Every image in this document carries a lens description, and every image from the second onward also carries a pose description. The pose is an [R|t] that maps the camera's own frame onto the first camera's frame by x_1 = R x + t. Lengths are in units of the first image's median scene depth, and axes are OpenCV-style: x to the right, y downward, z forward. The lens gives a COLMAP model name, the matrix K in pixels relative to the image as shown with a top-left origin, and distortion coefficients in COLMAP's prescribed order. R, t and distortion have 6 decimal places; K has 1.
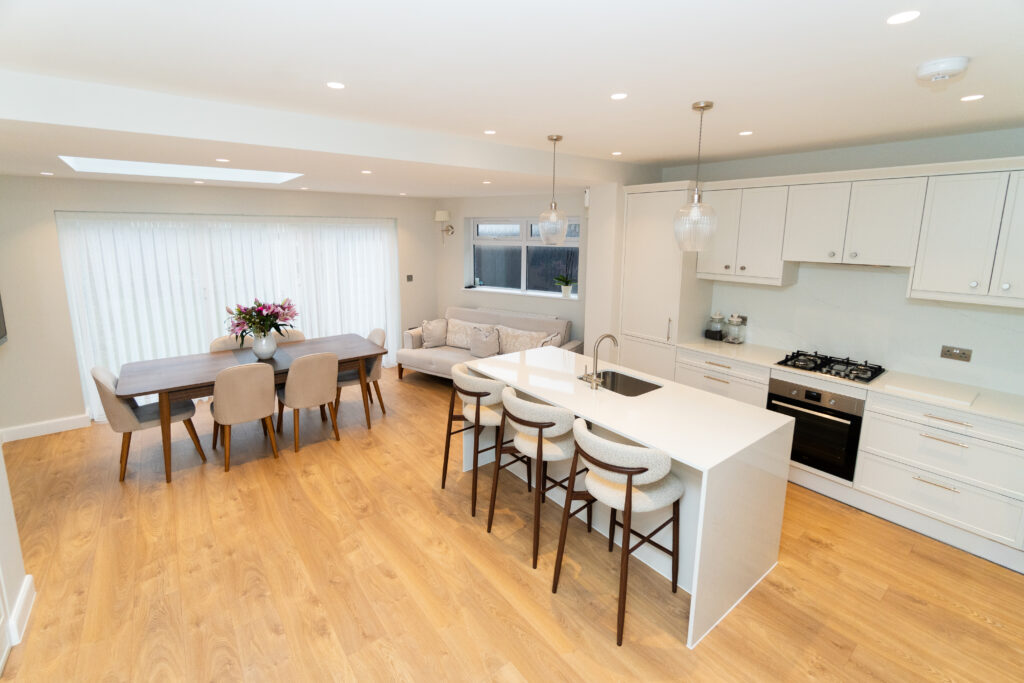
lens RADIAL K [[453.2, 0, 501.6], [0, 453.2, 307.5], [0, 0, 1]] dist [-0.000078, -0.000065]
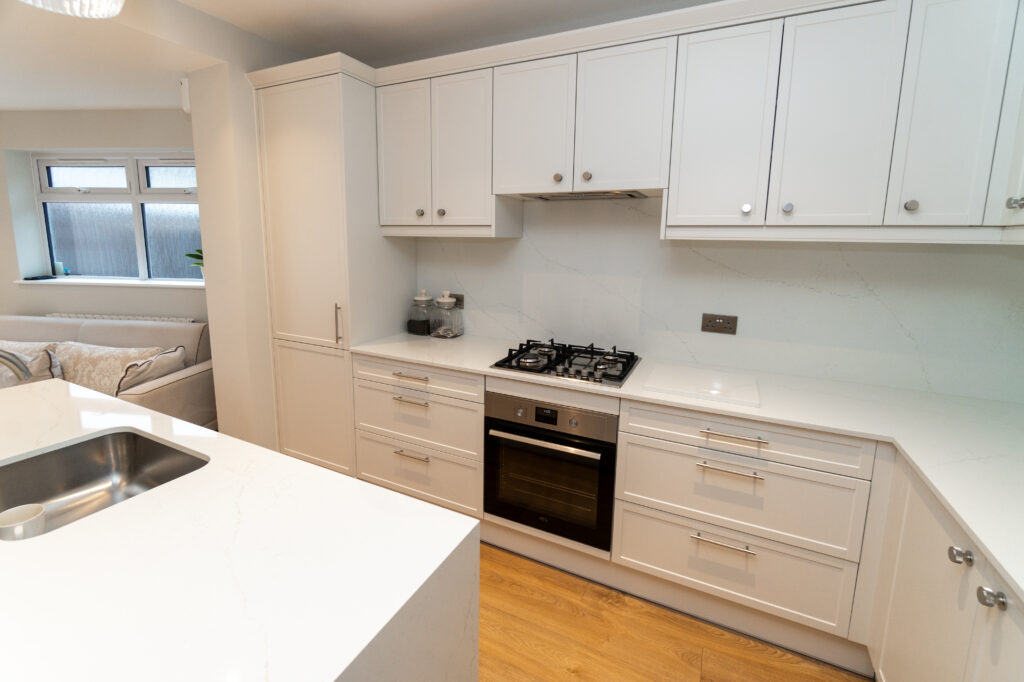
lens RADIAL K [[453.2, 0, 501.6], [0, 453.2, 307.0], [0, 0, 1]] dist [-0.000078, -0.000065]
pose [[0.899874, -0.059378, 0.432089, 0.367965], [0.064646, 0.997905, 0.002502, 0.047158], [-0.431333, 0.025681, 0.901827, 0.465506]]
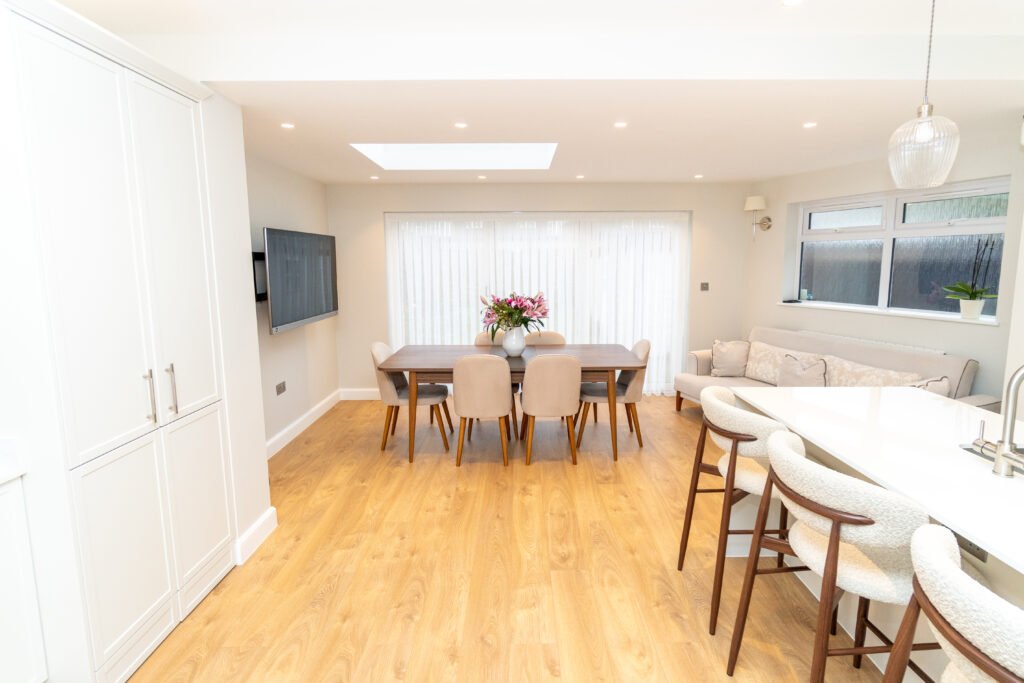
lens RADIAL K [[479.7, 0, 518.6], [0, 479.7, 321.2], [0, 0, 1]] dist [-0.004714, -0.000563]
pose [[0.797494, 0.066388, -0.599663, 0.077920], [-0.091898, 0.995696, -0.011983, 0.062766], [0.596286, 0.064664, 0.800163, 0.263543]]
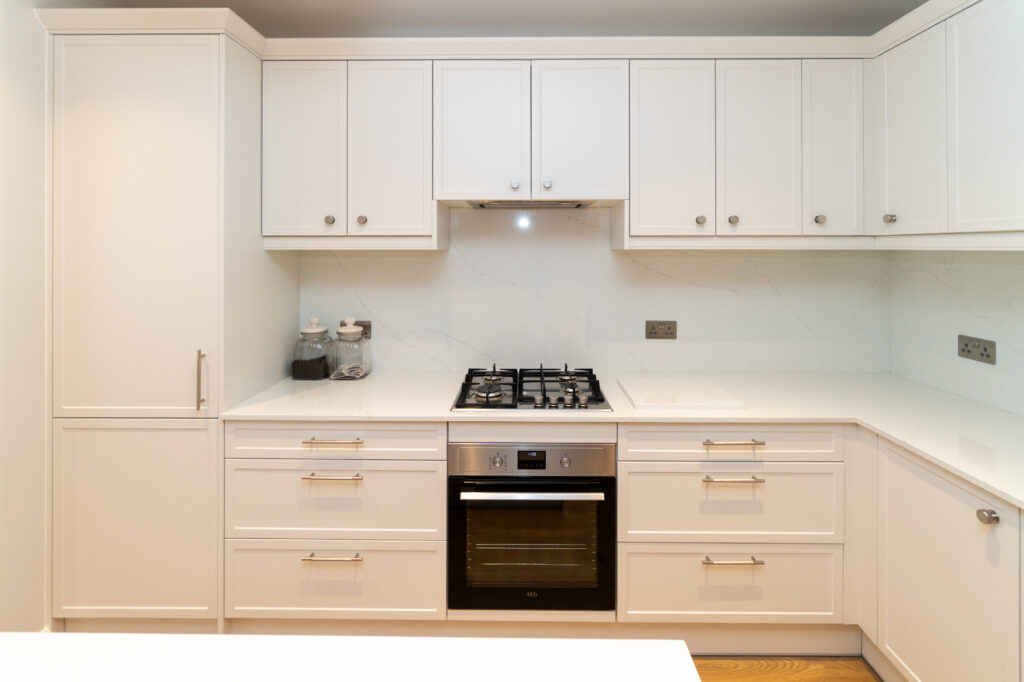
lens RADIAL K [[472.8, 0, 517.1], [0, 472.8, 247.8], [0, 0, 1]] dist [-0.000863, -0.000336]
pose [[0.616232, -0.003454, 0.787557, 0.260131], [0.135814, 0.985475, -0.101947, 0.018592], [-0.775766, 0.169784, 0.607750, 0.625471]]
